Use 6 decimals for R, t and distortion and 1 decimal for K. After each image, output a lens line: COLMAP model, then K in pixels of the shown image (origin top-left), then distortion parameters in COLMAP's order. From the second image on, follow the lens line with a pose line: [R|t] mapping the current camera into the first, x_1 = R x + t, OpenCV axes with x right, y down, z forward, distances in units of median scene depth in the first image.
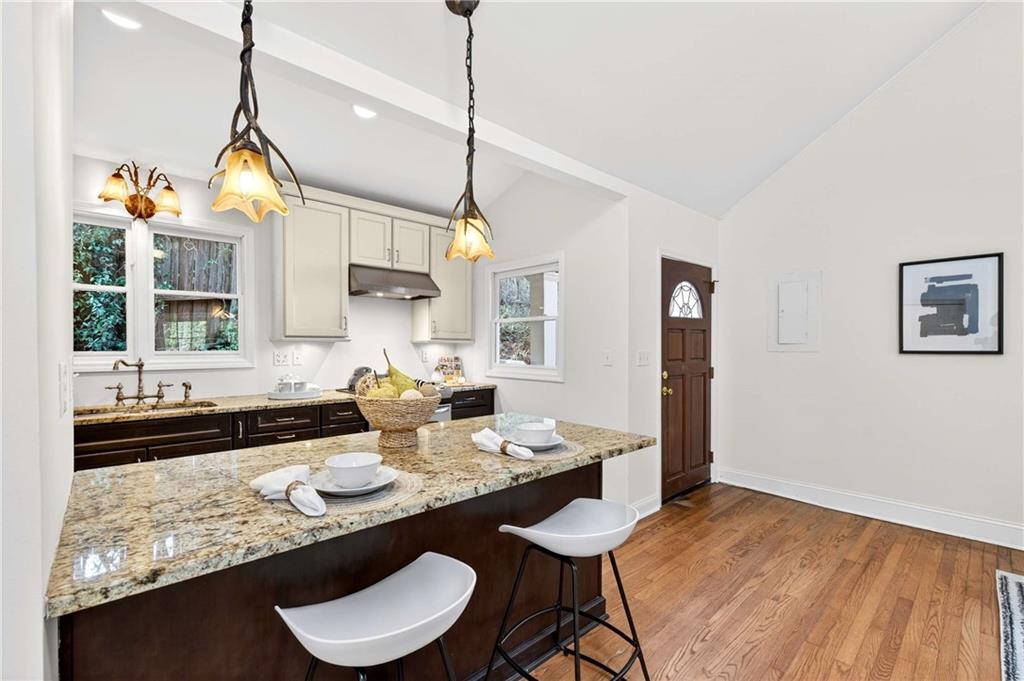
lens RADIAL K [[449.1, 0, 515.6], [0, 449.1, 347.9], [0, 0, 1]] dist [0.002579, 0.000215]
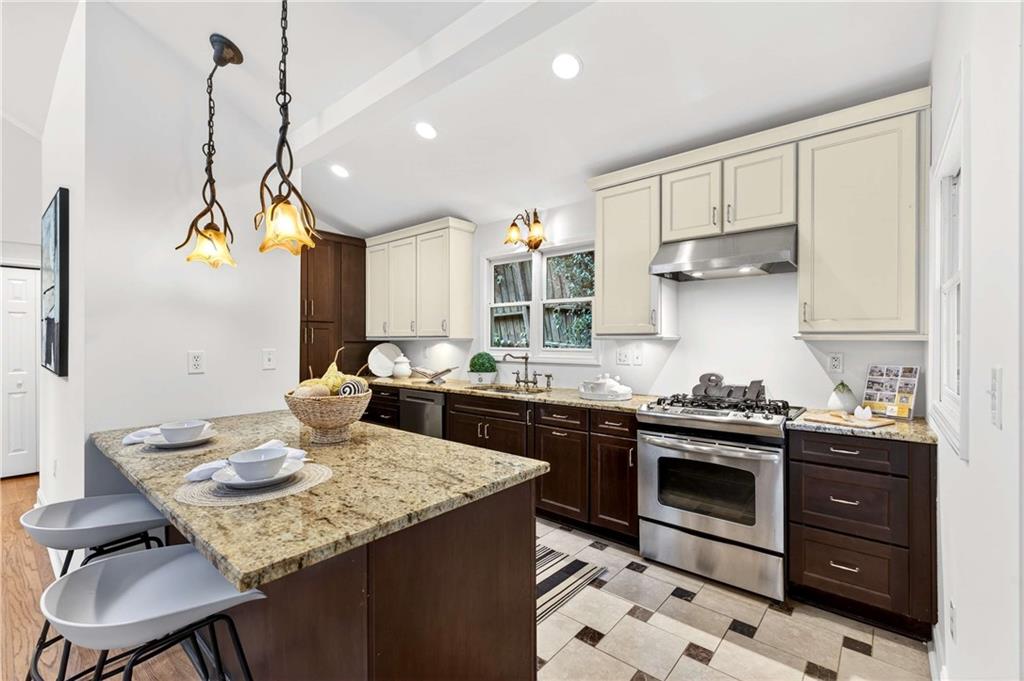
lens RADIAL K [[440.6, 0, 512.9], [0, 440.6, 338.3], [0, 0, 1]] dist [0.002610, 0.000096]
pose [[0.119657, -0.010764, -0.992757, 0.431207], [-0.007899, 0.999899, -0.011794, -0.004512], [0.992784, 0.009253, 0.119560, 0.718775]]
